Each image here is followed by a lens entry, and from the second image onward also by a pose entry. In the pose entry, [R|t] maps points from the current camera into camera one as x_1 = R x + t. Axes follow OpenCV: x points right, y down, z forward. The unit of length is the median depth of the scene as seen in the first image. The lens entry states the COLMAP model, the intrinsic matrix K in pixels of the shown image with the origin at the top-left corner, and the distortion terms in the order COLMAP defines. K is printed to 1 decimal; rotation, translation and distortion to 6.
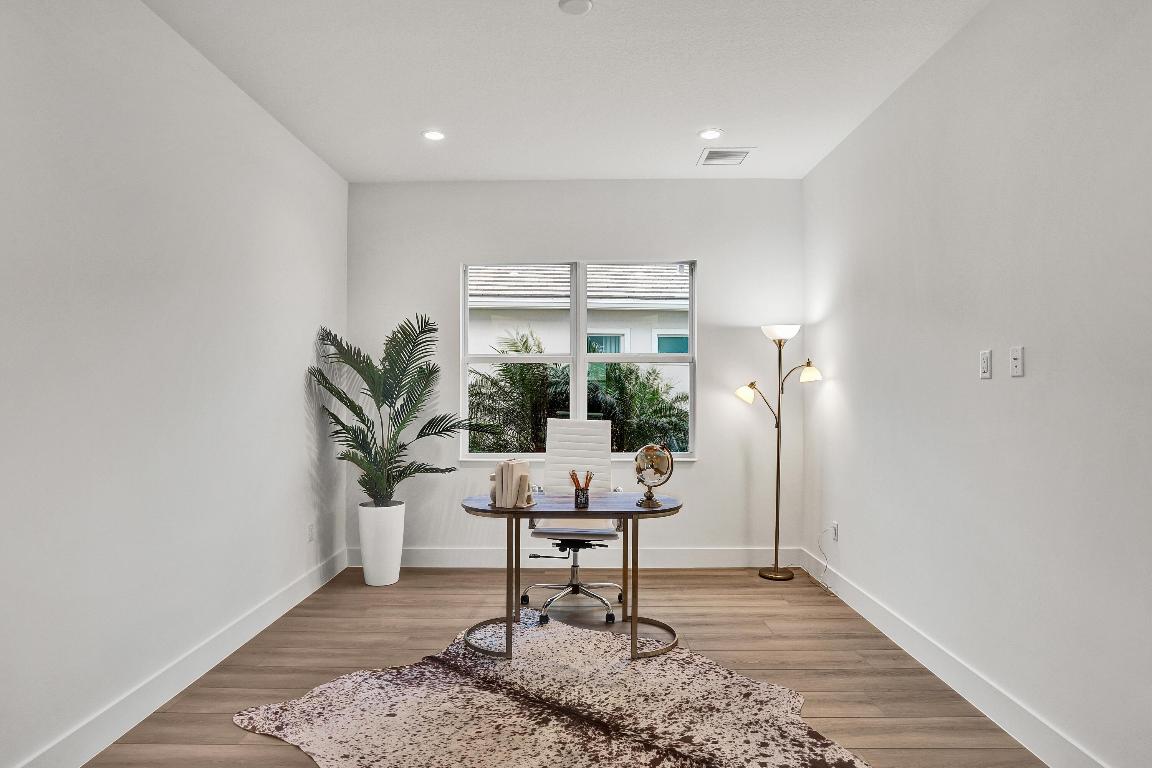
lens RADIAL K [[659.9, 0, 576.8], [0, 659.9, 389.5], [0, 0, 1]] dist [-0.000975, -0.000009]
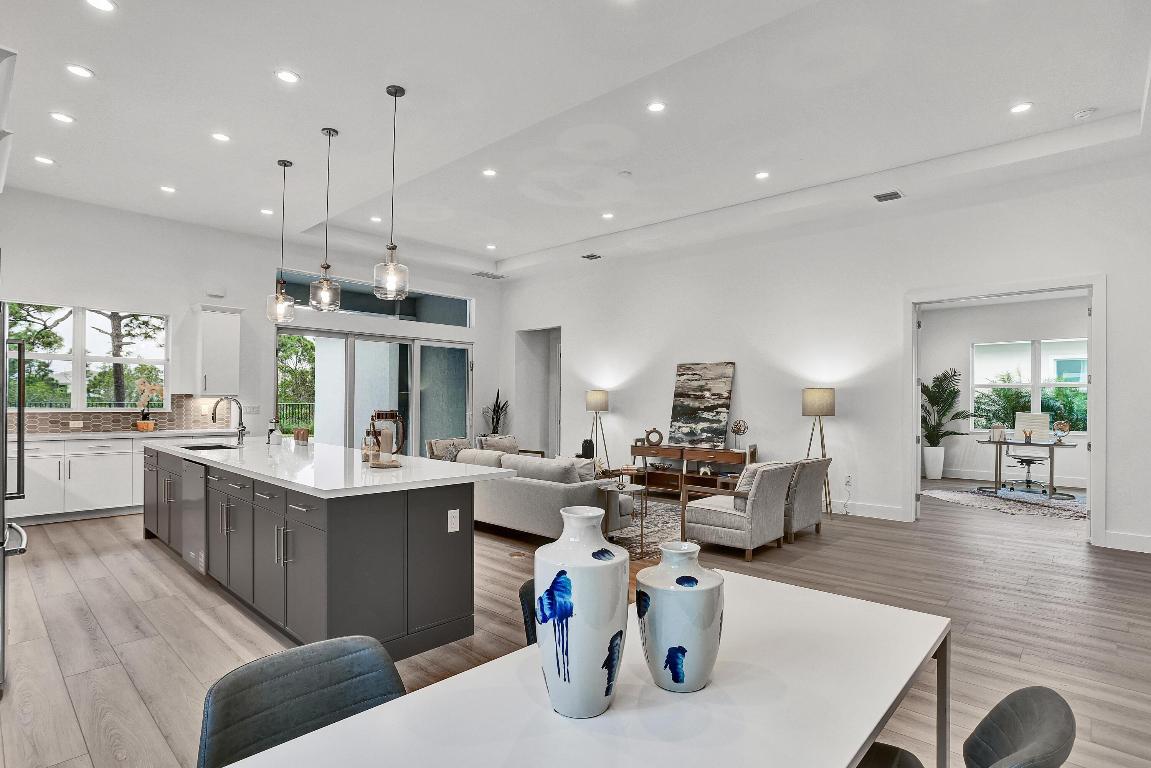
lens RADIAL K [[584.9, 0, 574.8], [0, 584.9, 406.7], [0, 0, 1]] dist [-0.026887, 0.000118]
pose [[0.743625, 0.008577, -0.668542, 0.144835], [0.000343, 0.999913, 0.013210, -0.003053], [0.668597, -0.010053, 0.743557, -1.458506]]
